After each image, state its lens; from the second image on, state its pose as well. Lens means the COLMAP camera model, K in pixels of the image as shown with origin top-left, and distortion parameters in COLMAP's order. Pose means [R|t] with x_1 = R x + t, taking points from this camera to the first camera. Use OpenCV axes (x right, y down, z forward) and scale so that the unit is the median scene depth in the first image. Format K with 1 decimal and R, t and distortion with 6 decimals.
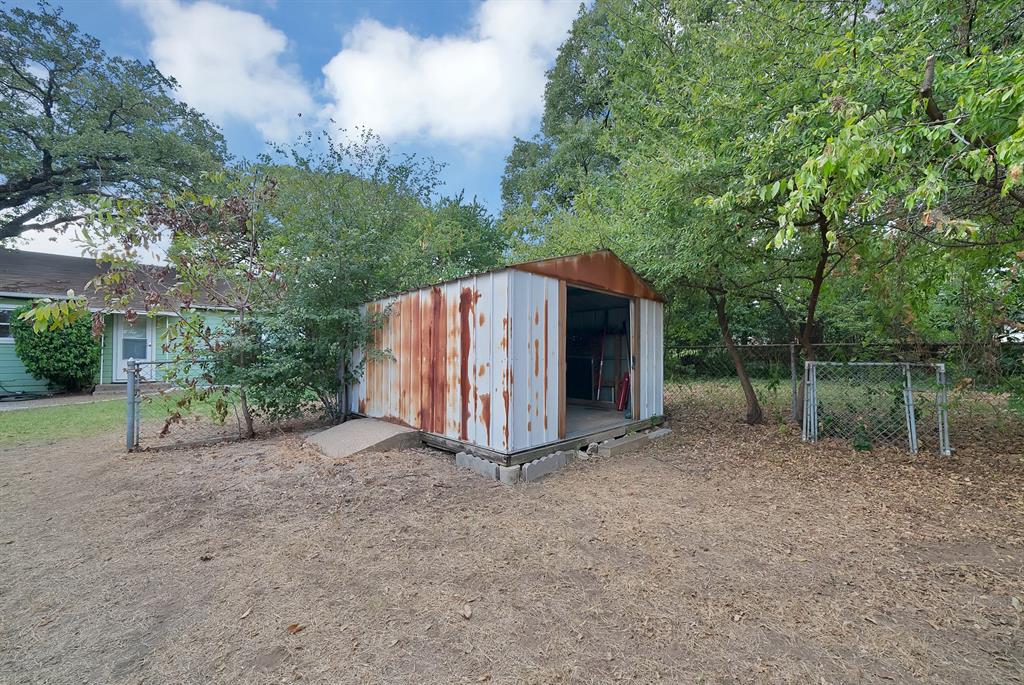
lens RADIAL K [[368.0, 0, 512.9], [0, 368.0, 352.2], [0, 0, 1]] dist [-0.016471, 0.000499]
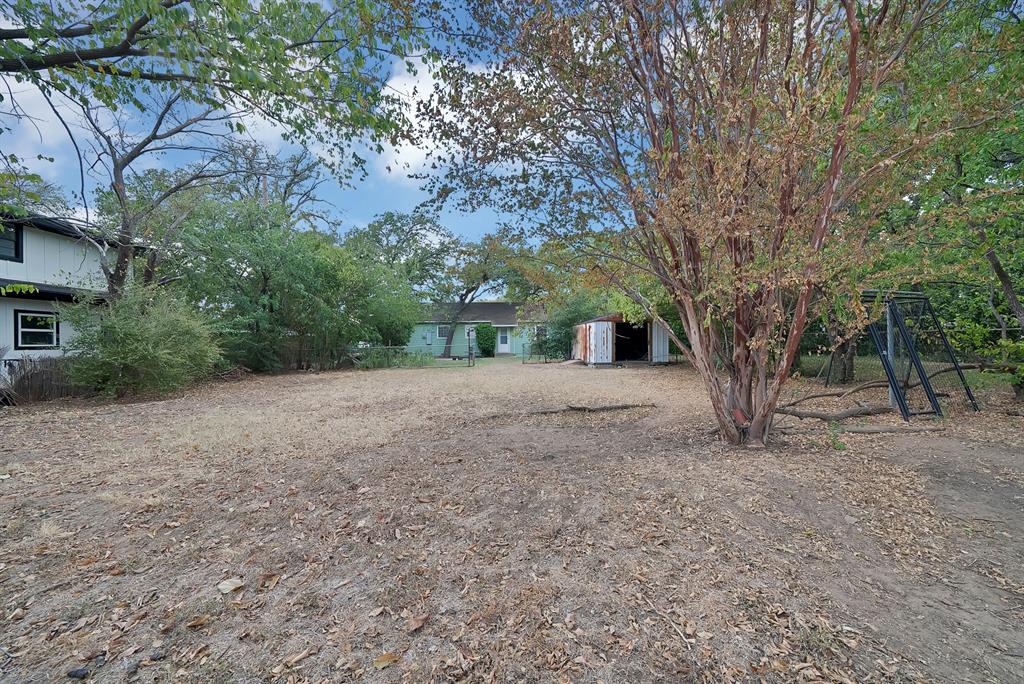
lens RADIAL K [[368.0, 0, 517.6], [0, 368.0, 343.4], [0, 0, 1]] dist [-0.016471, 0.000499]
pose [[0.779905, -0.003114, -0.625890, 0.743318], [0.006332, 0.999976, 0.002915, 0.008559], [0.625865, -0.006236, 0.779906, -1.111741]]
